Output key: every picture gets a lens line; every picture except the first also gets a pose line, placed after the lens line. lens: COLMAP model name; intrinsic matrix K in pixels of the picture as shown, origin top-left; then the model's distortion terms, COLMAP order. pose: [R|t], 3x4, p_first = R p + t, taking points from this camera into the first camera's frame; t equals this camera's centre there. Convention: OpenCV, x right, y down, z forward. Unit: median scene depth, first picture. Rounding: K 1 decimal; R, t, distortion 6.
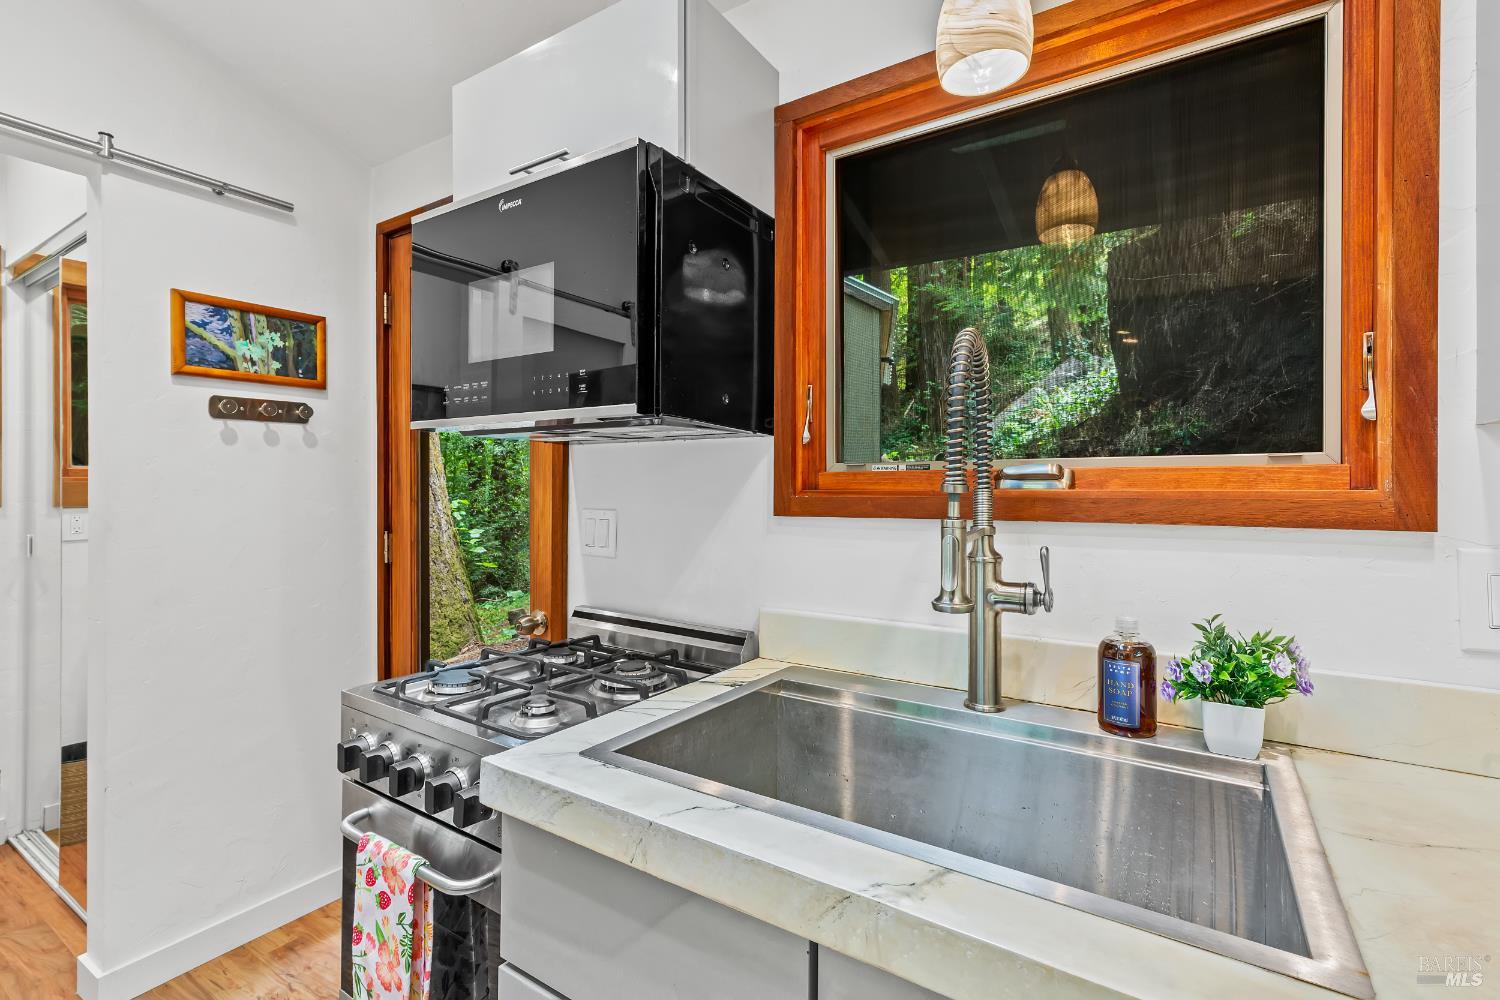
lens RADIAL K [[687.6, 0, 751.1], [0, 687.6, 498.9], [0, 0, 1]] dist [-0.006186, 0.000718]
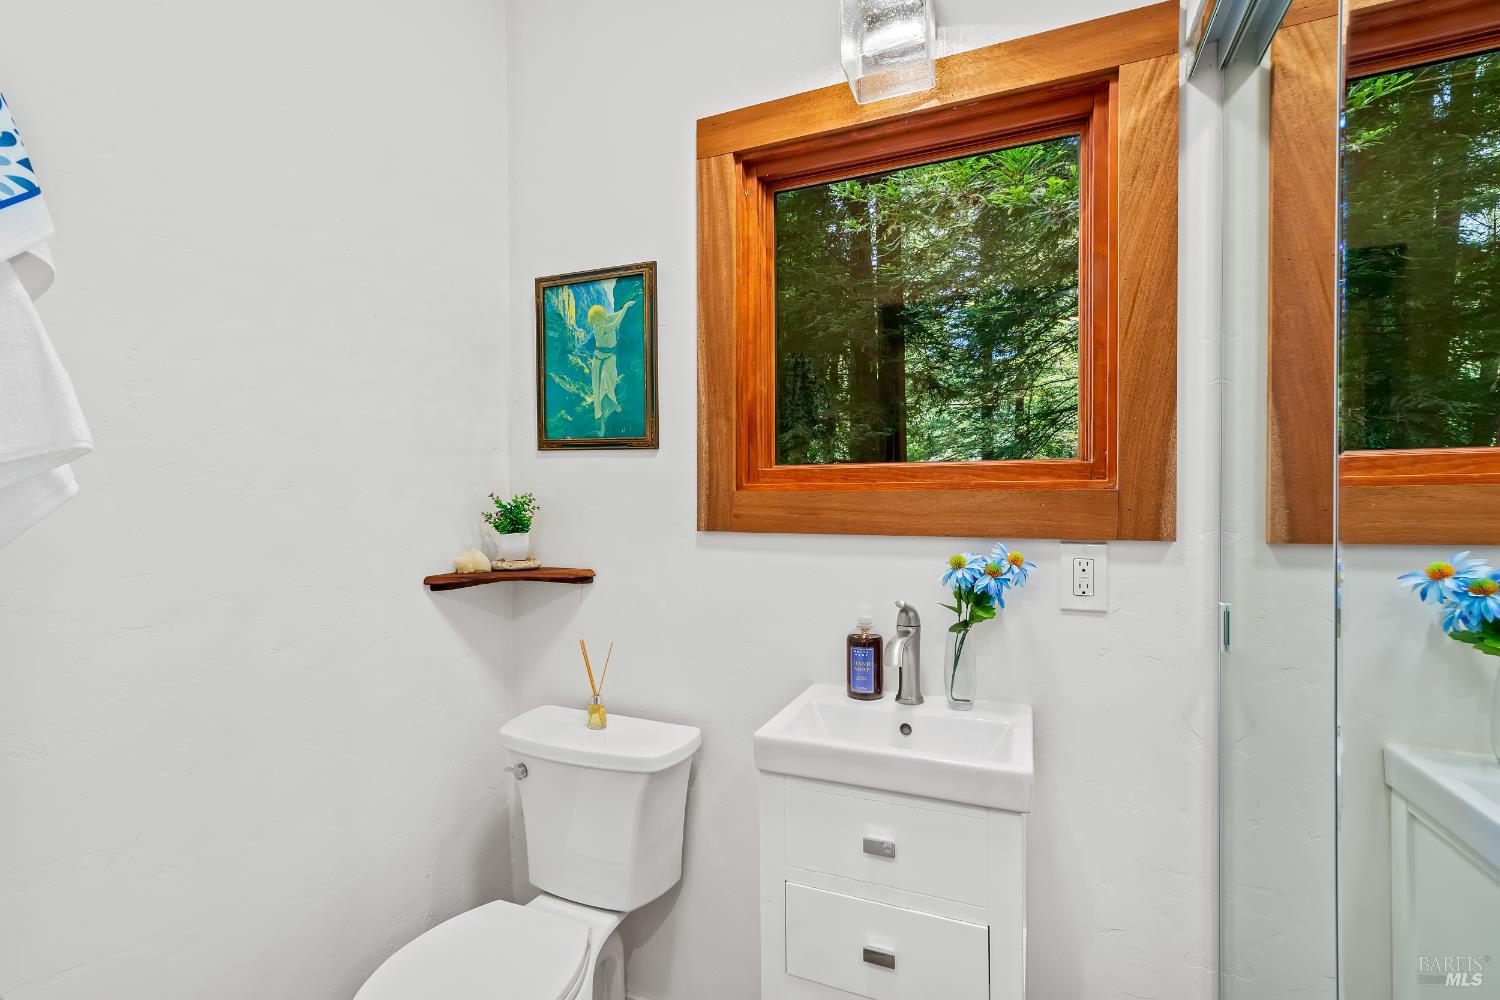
lens RADIAL K [[687.6, 0, 746.2], [0, 687.6, 505.3], [0, 0, 1]] dist [-0.006186, 0.000718]
pose [[0.193265, -0.006326, -0.981126, -0.660500], [-0.004809, 0.999961, -0.007394, -0.010077], [0.981135, 0.006148, 0.193227, 0.588233]]
